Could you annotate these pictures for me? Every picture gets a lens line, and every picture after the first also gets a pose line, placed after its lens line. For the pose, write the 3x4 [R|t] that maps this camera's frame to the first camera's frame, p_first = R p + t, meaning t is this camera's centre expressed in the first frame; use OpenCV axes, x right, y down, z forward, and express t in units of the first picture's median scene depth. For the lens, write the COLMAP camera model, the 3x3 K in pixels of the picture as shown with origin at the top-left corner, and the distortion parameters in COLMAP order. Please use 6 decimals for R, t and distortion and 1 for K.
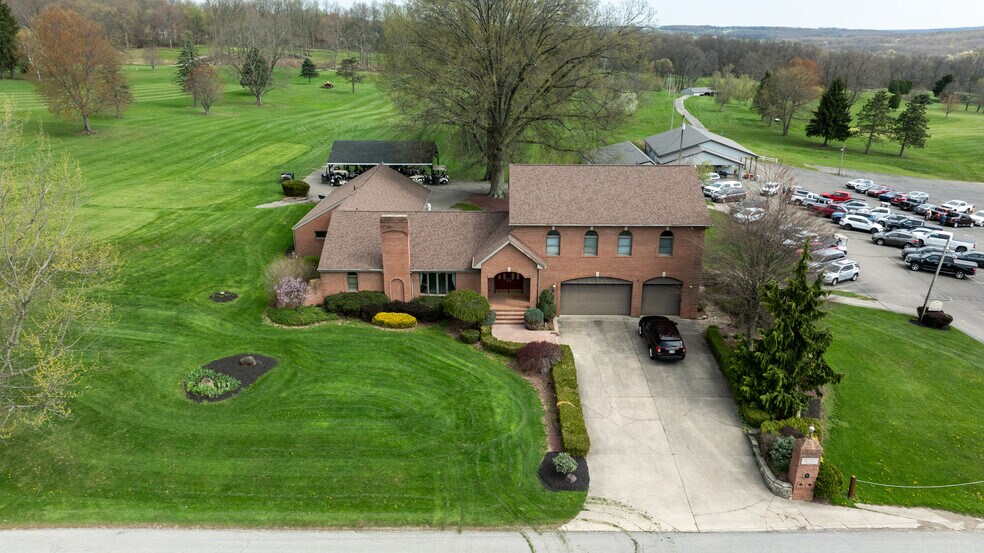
lens RADIAL K [[712.4, 0, 488.7], [0, 712.4, 278.3], [0, 0, 1]] dist [-0.047830, 0.051559]
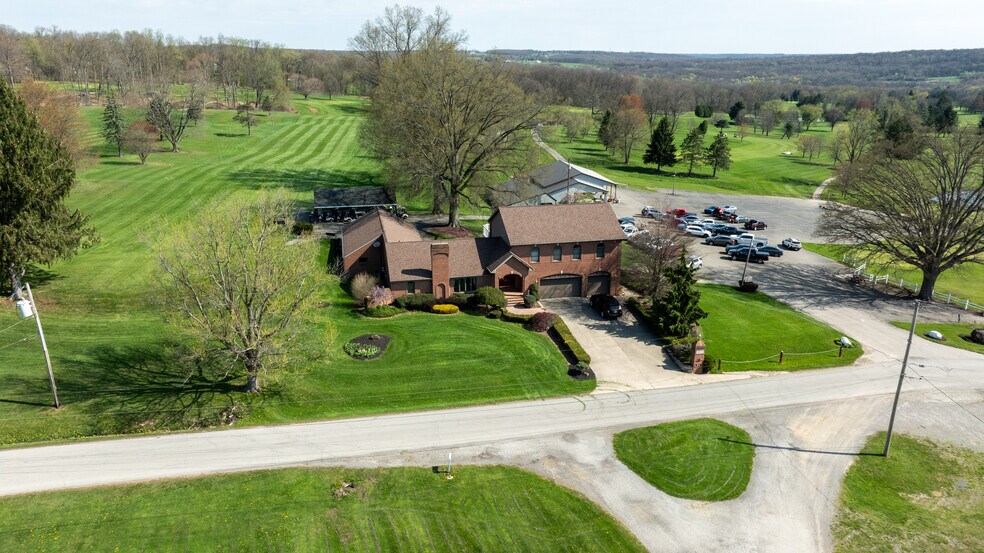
lens RADIAL K [[712.4, 0, 491.6], [0, 712.4, 276.0], [0, 0, 1]] dist [-0.047830, 0.051559]
pose [[0.972810, -0.069522, 0.220923, -0.364952], [0.077005, 0.996706, -0.025431, 0.032062], [-0.218427, 0.041752, 0.974960, -0.560671]]
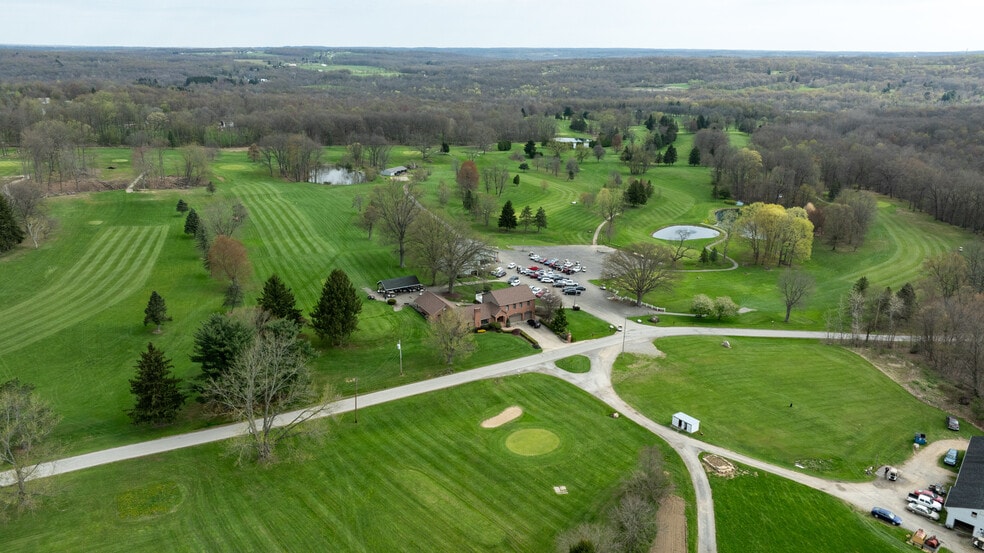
lens RADIAL K [[712.4, 0, 487.9], [0, 712.4, 275.7], [0, 0, 1]] dist [-0.047830, 0.051559]
pose [[0.863097, -0.159731, 0.479113, -2.154501], [0.170533, 0.985123, 0.021222, -0.369336], [-0.475375, 0.063388, 0.877497, -2.937325]]
